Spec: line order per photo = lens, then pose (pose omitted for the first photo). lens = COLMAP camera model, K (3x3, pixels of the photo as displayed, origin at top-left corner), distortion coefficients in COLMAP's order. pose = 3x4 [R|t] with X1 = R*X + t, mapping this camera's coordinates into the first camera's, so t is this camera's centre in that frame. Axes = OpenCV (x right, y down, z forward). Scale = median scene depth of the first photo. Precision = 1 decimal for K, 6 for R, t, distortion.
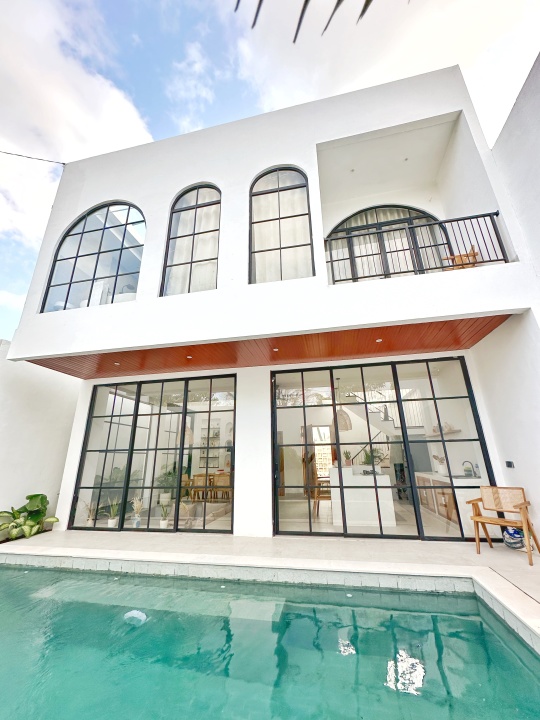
lens RADIAL K [[288.5, 0, 270.9], [0, 288.5, 359.7], [0, 0, 1]] dist [-0.001935, 0.000093]
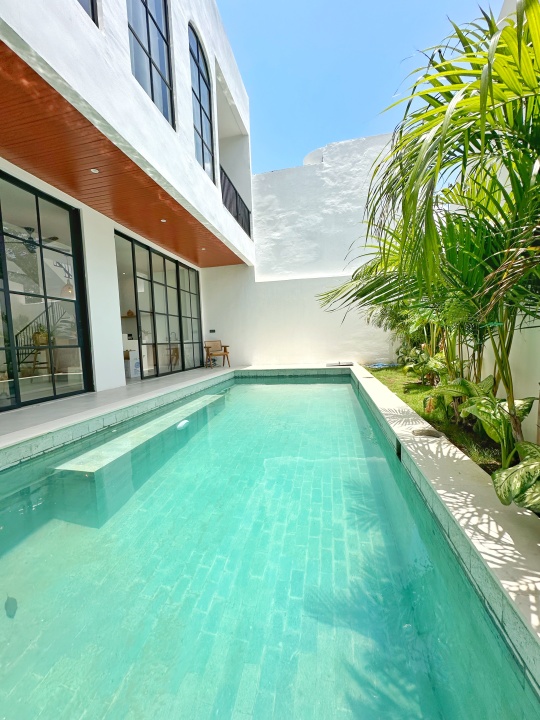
lens RADIAL K [[288.5, 0, 270.9], [0, 288.5, 359.7], [0, 0, 1]] dist [-0.001935, 0.000093]
pose [[-0.000356, -0.056558, 0.998399, -1.031479], [-0.311224, 0.948822, 0.053638, 0.246782], [-0.950337, -0.310706, -0.017940, 0.439142]]
